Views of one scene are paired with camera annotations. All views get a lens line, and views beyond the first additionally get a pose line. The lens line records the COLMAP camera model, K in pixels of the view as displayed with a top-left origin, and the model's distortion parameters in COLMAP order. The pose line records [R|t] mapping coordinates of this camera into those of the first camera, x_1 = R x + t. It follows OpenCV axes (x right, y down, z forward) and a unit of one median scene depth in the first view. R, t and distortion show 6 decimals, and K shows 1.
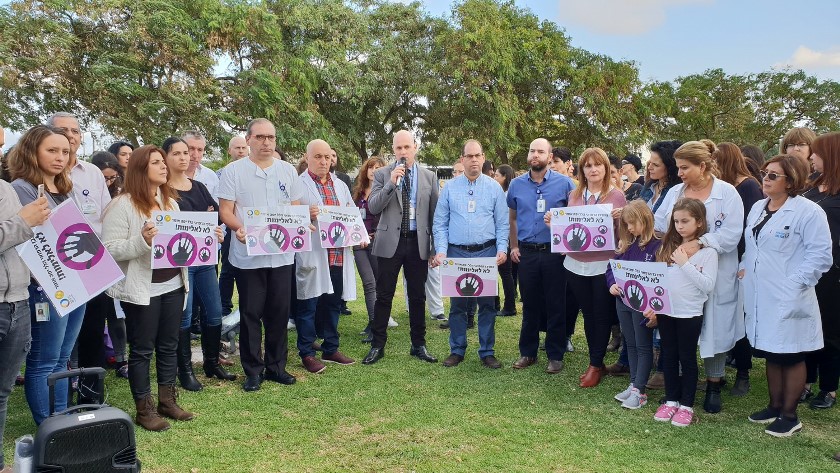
lens RADIAL K [[653.7, 0, 423.8], [0, 653.7, 236.7], [0, 0, 1]] dist [-0.001610, 0.000061]
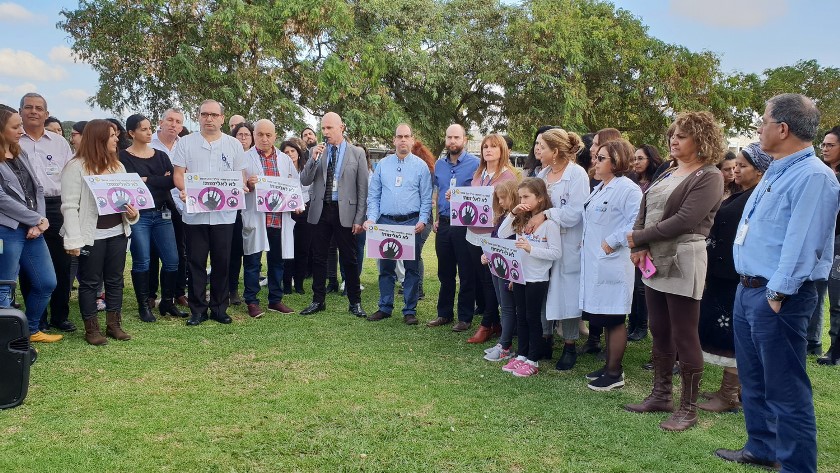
lens RADIAL K [[653.7, 0, 426.5], [0, 653.7, 242.4], [0, 0, 1]] dist [-0.001610, 0.000061]
pose [[0.988353, 0.050950, -0.143399, 0.298305], [-0.047161, 0.998446, 0.029700, 0.023057], [0.144689, -0.022591, 0.989219, -0.116393]]
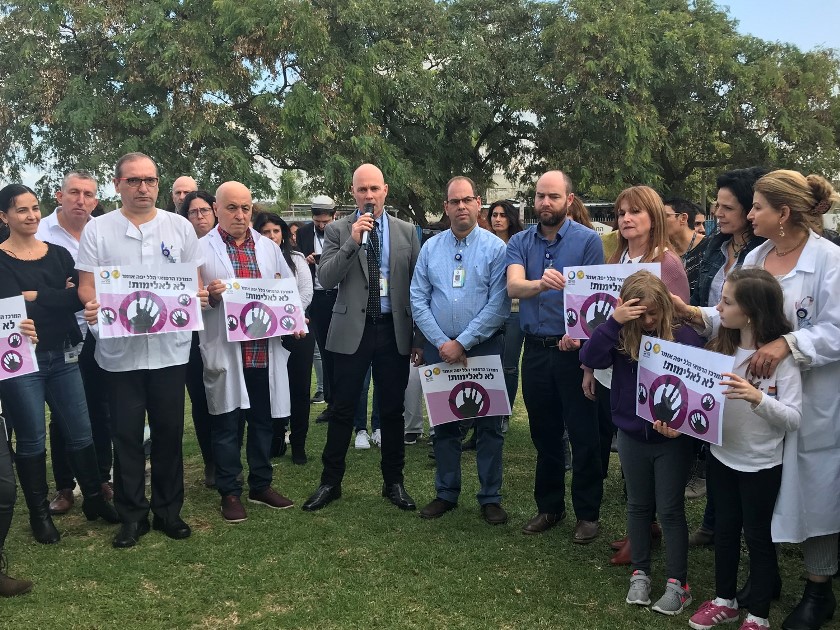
lens RADIAL K [[859.4, 0, 422.1], [0, 859.4, 317.4], [0, 0, 1]] dist [0.003775, 0.000000]
pose [[0.988557, 0.001349, -0.150842, 0.167319], [0.001772, 0.999787, 0.020558, -0.024477], [0.150838, -0.020590, 0.988344, 0.139753]]
